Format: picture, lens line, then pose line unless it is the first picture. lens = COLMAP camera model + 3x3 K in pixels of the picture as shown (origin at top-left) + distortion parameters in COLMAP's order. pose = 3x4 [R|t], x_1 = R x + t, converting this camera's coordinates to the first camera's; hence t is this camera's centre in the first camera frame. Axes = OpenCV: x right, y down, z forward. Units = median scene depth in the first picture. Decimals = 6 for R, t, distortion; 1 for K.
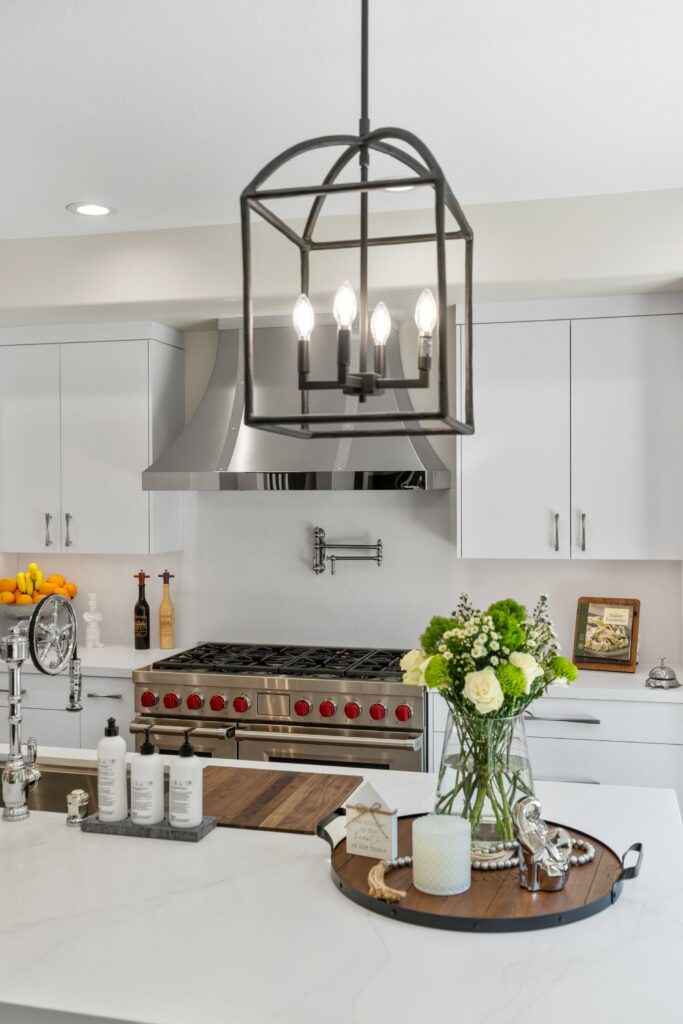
lens RADIAL K [[982.6, 0, 357.4], [0, 982.6, 518.5], [0, 0, 1]] dist [-0.007440, 0.000000]
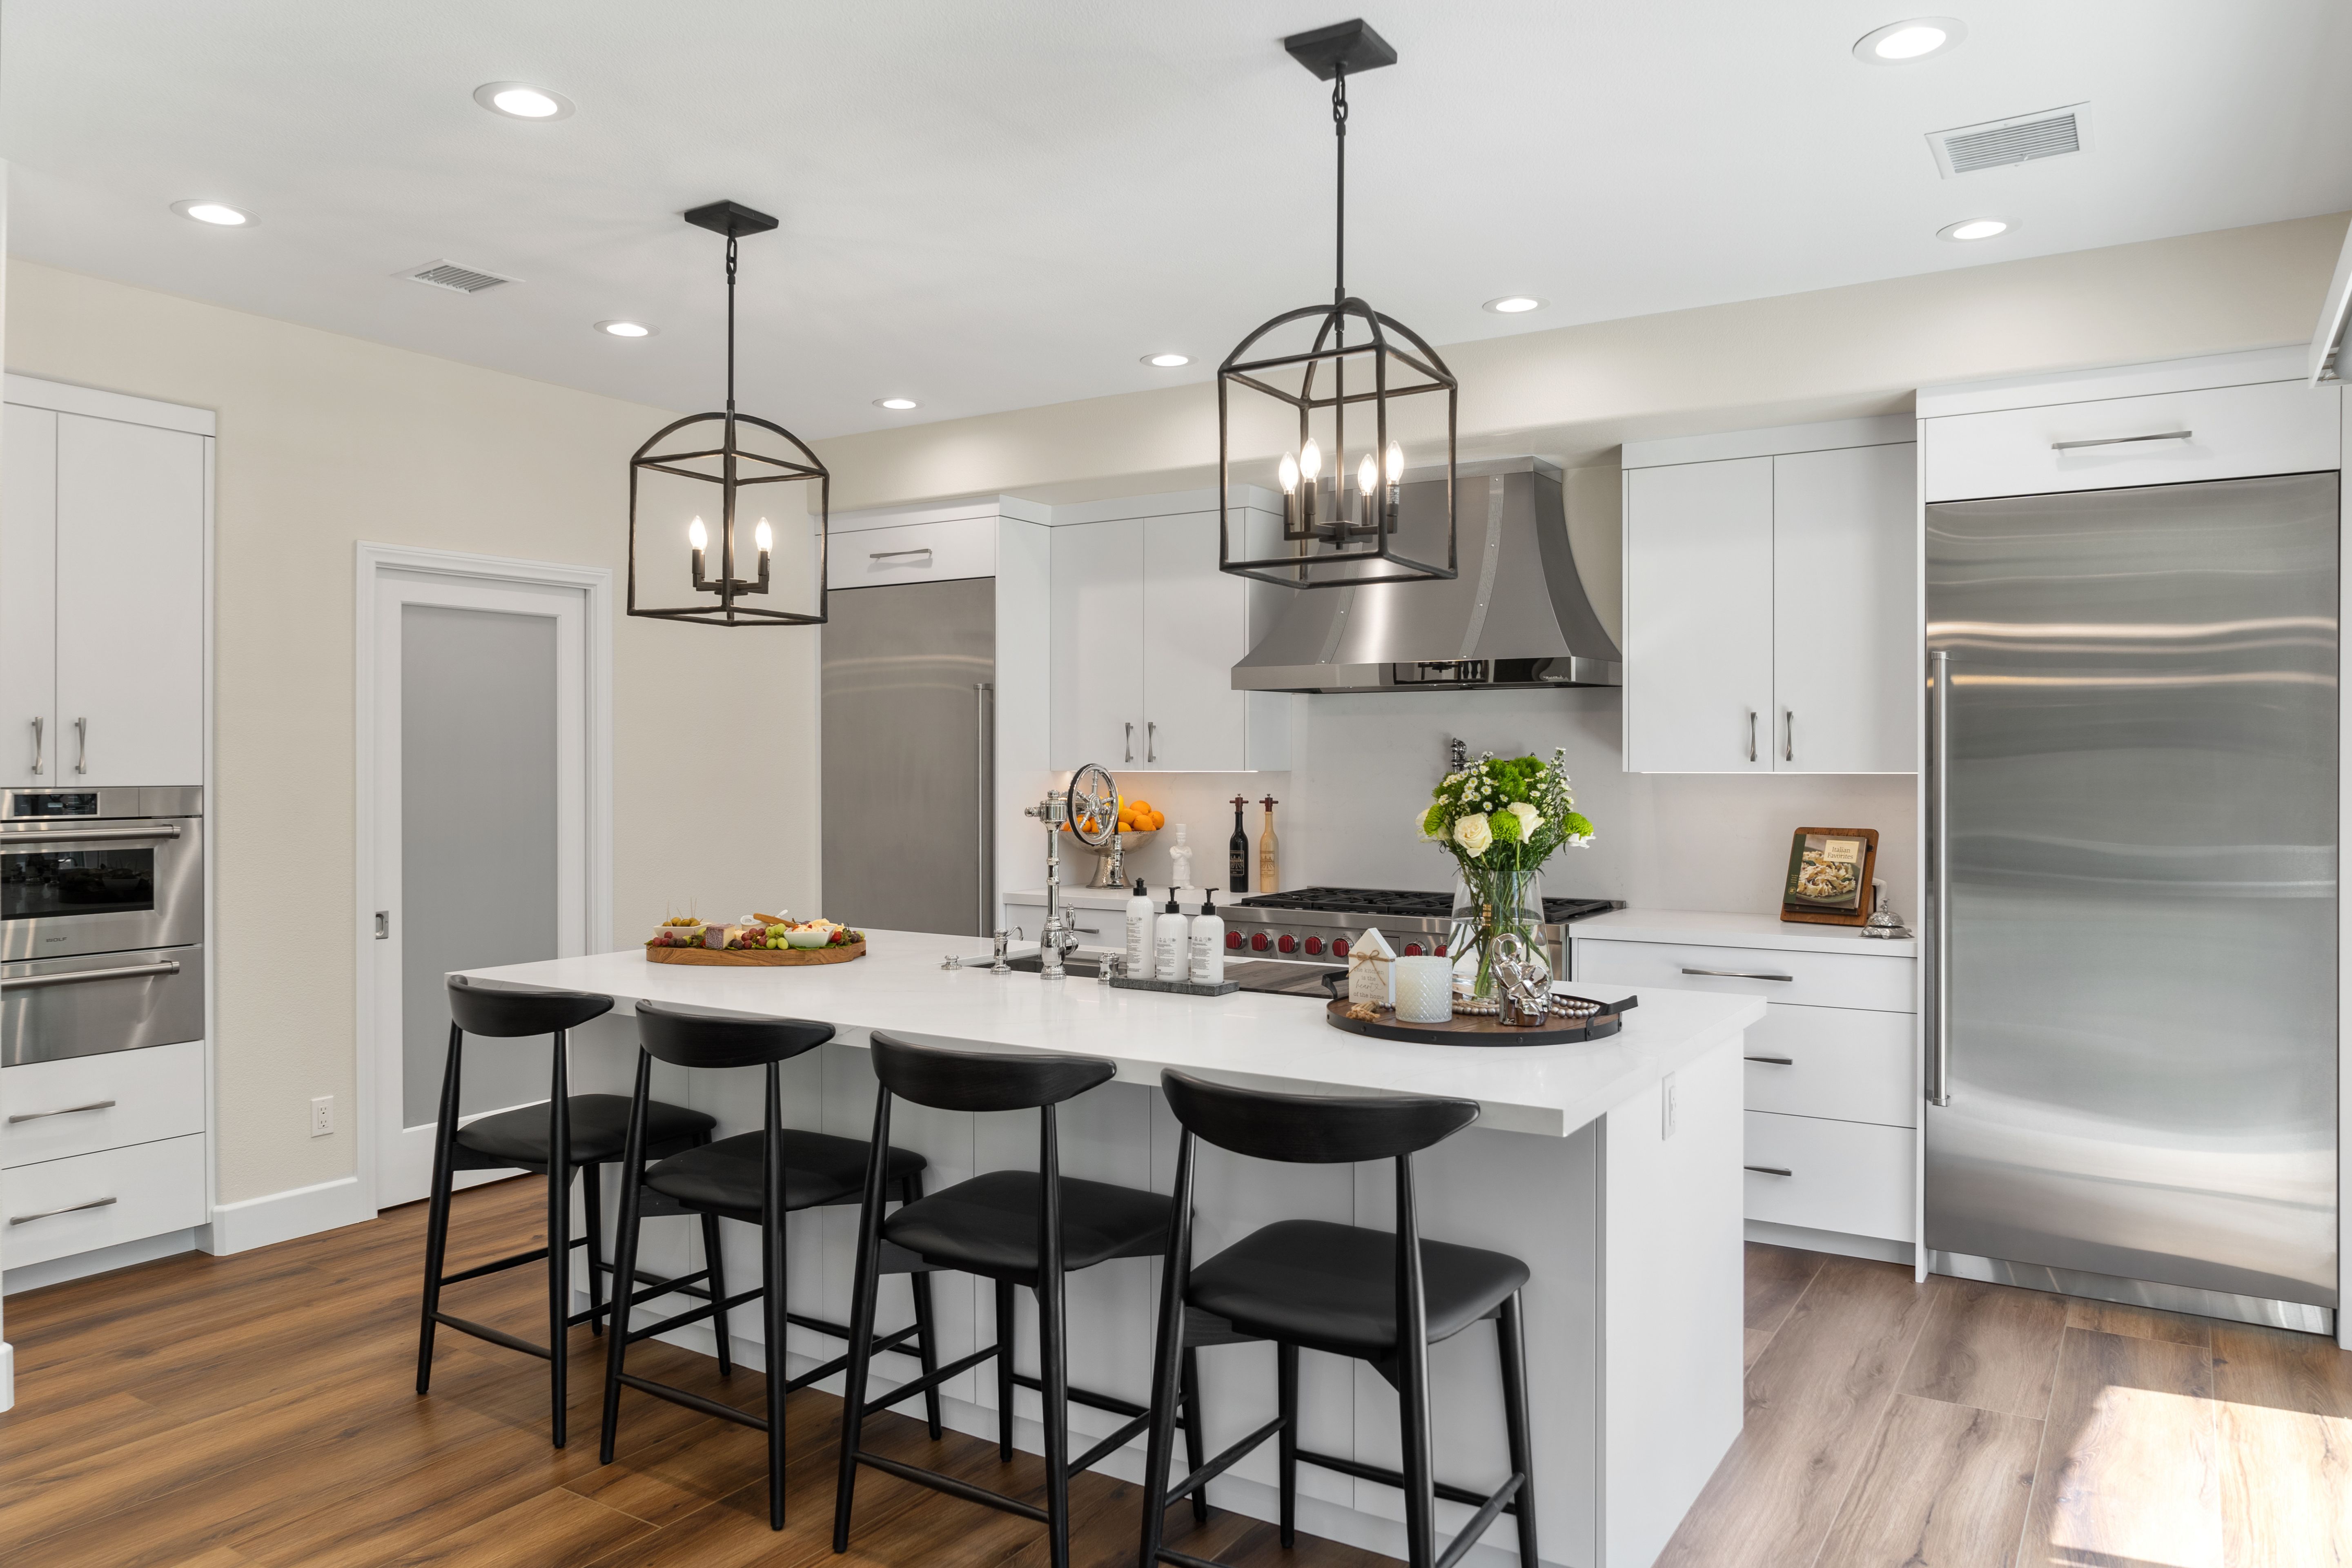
lens RADIAL K [[1585.2, 0, 1173.0], [0, 1585.2, 780.7], [0, 0, 1]] dist [-0.033217, 0.004296]
pose [[0.949719, 0.006779, -0.313031, 0.158469], [-0.010542, 0.999891, -0.010333, 0.064928], [0.312926, 0.013113, 0.949687, -0.293327]]
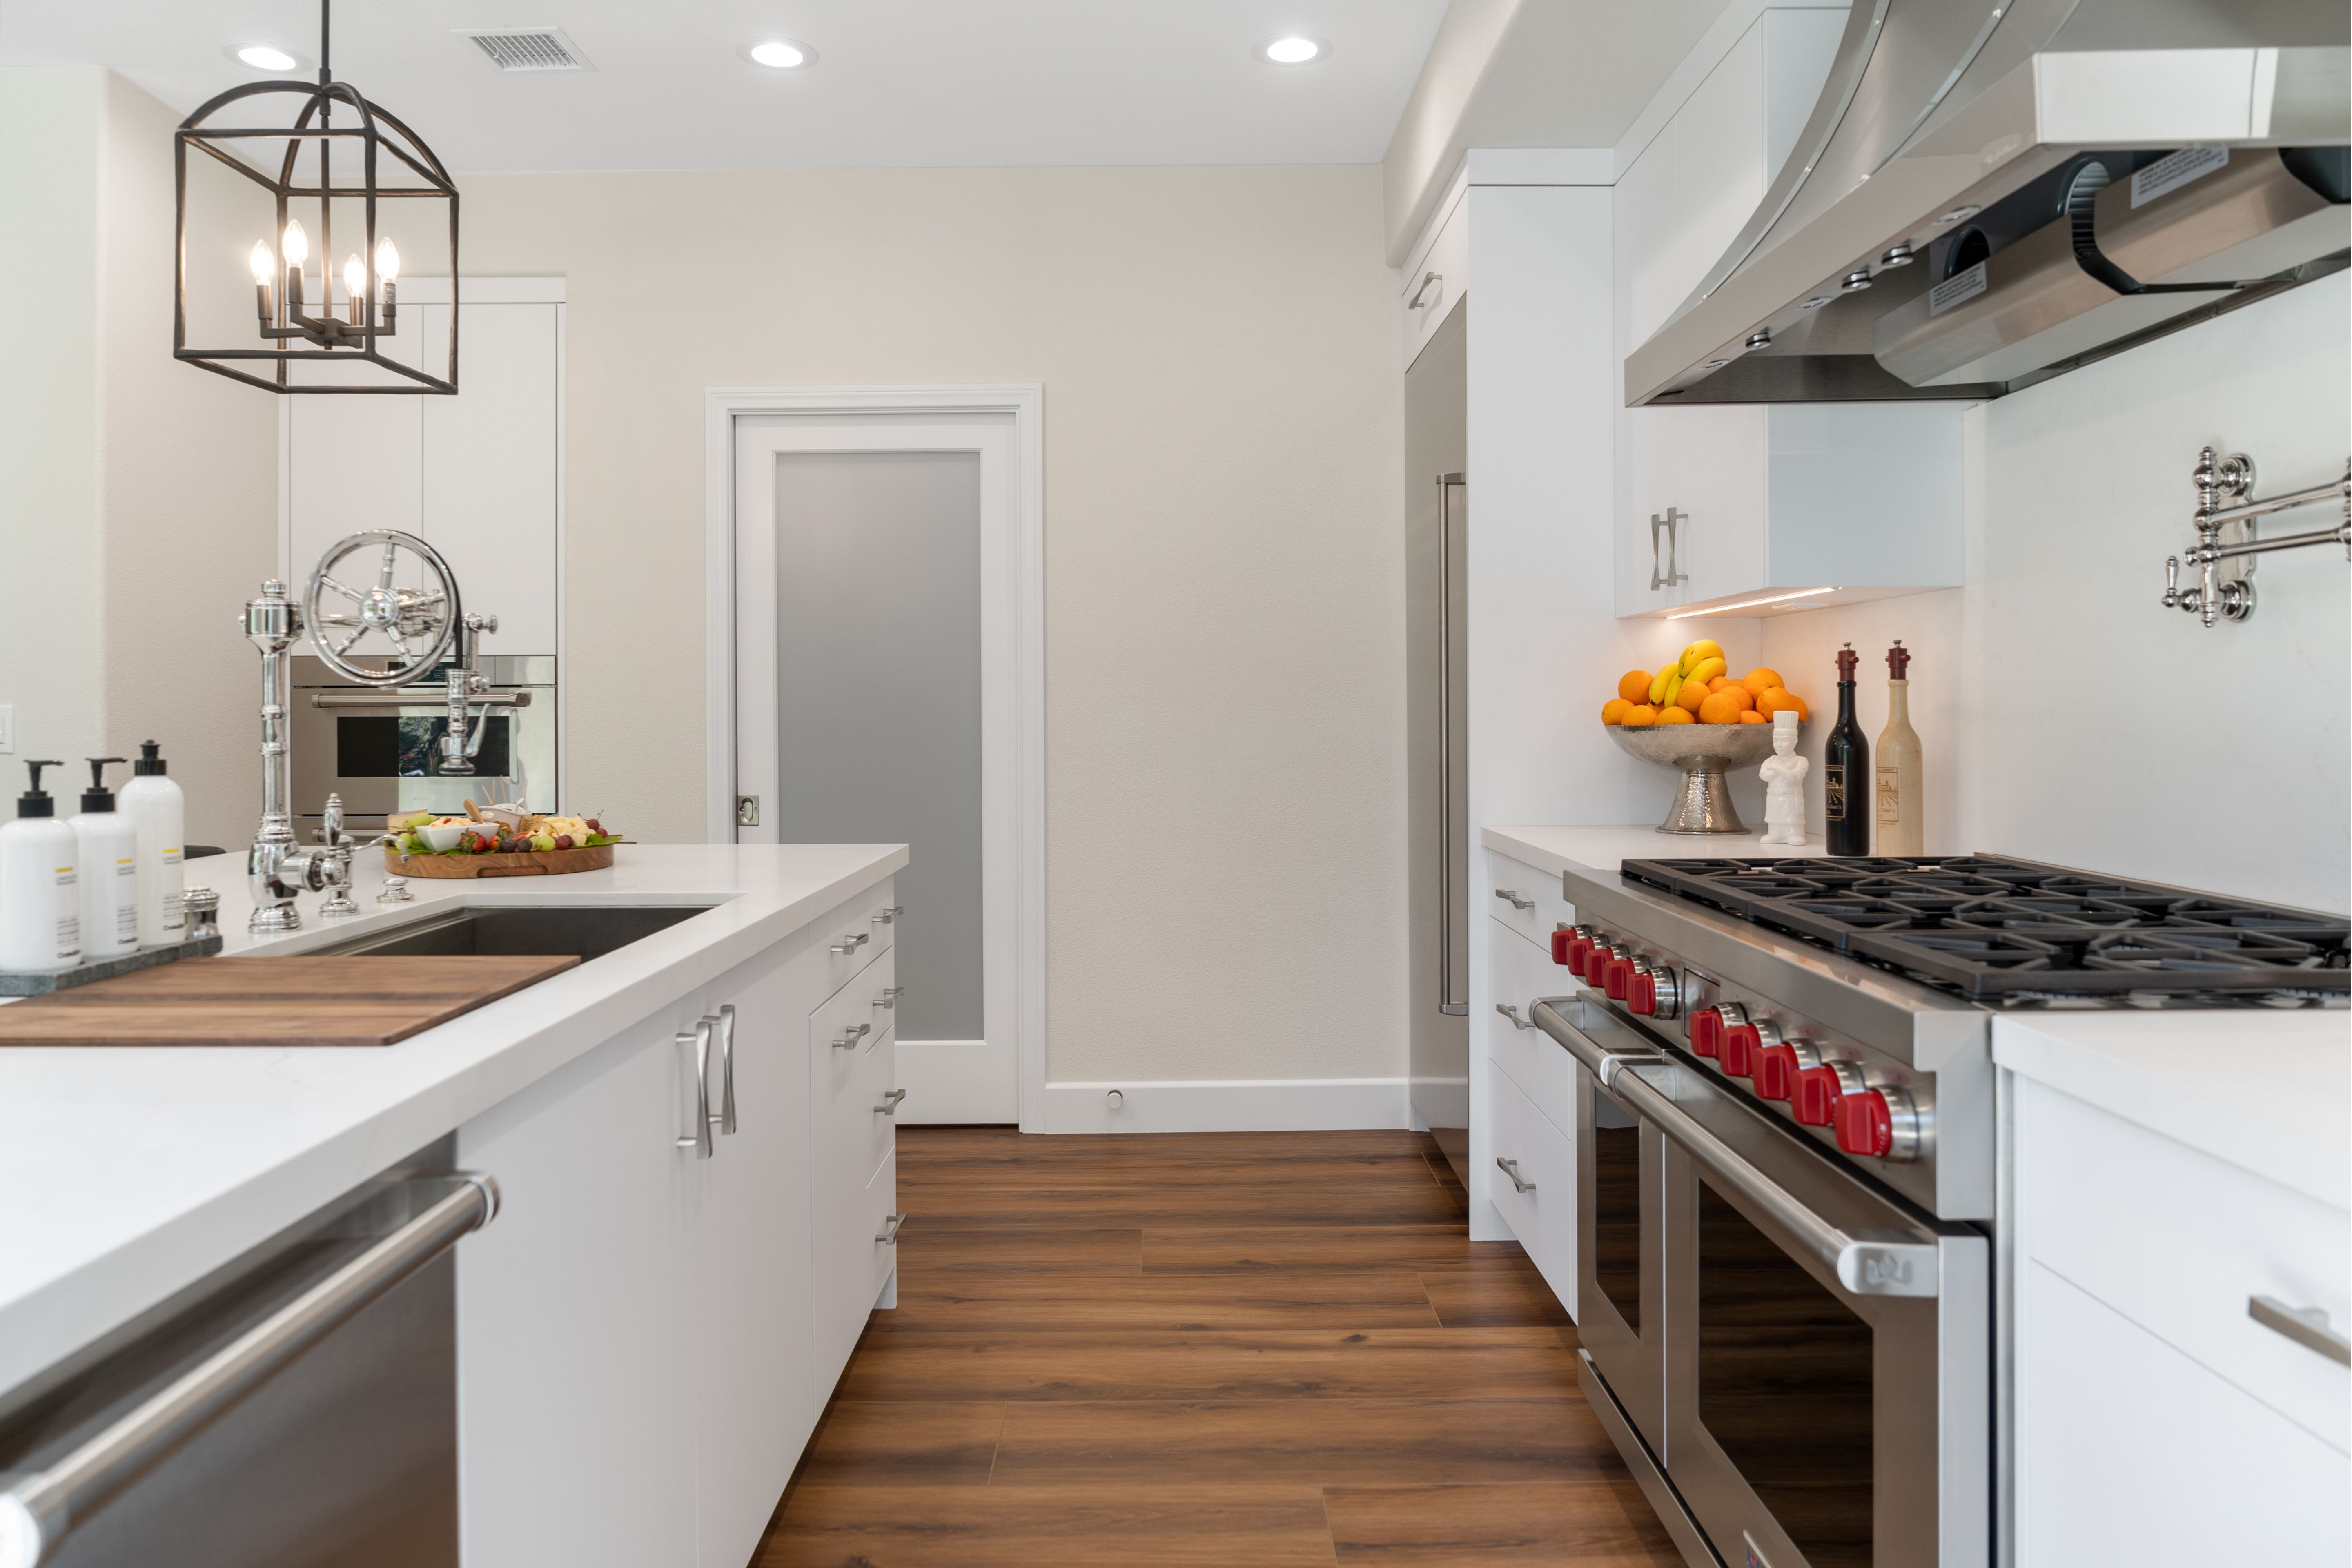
lens RADIAL K [[1585.2, 0, 1164.6], [0, 1585.2, 718.1], [0, 0, 1]] dist [-0.033217, 0.004296]
pose [[0.248128, 0.006710, -0.968704, 0.341663], [-0.017649, 0.999841, 0.002405, 0.098275], [0.968567, 0.016500, 0.248207, 0.705092]]
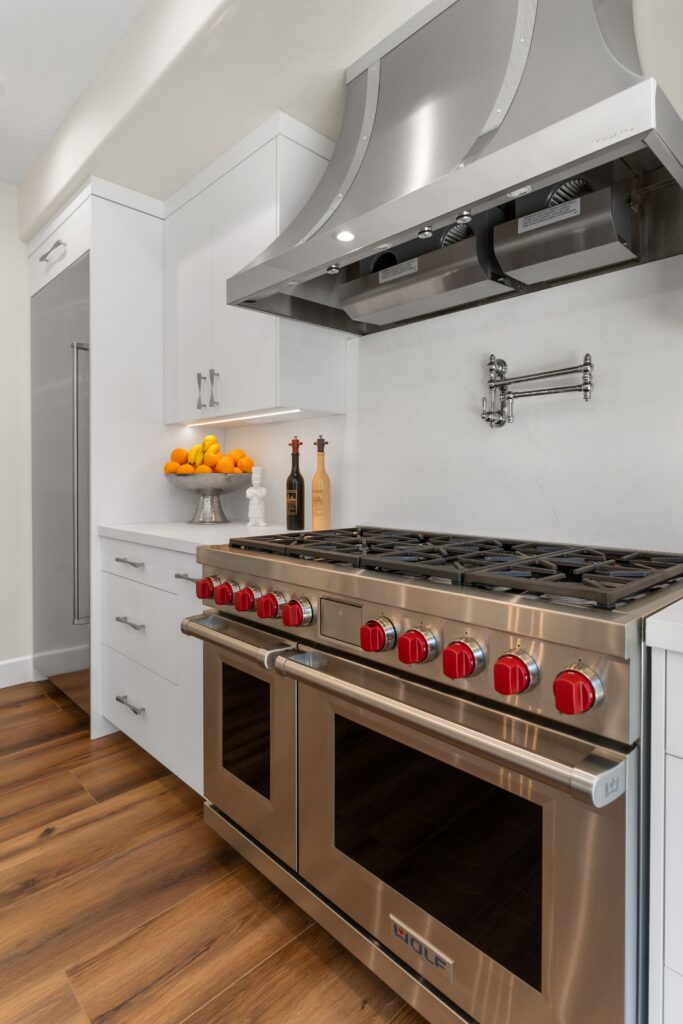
lens RADIAL K [[548.6, 0, 356.2], [0, 548.6, 483.1], [0, 0, 1]] dist [0.002235, -0.000433]
pose [[0.855527, 0.008531, -0.517689, 0.081037], [-0.015547, 0.999837, -0.009216, 0.112443], [0.517526, 0.015933, 0.855519, 0.729412]]
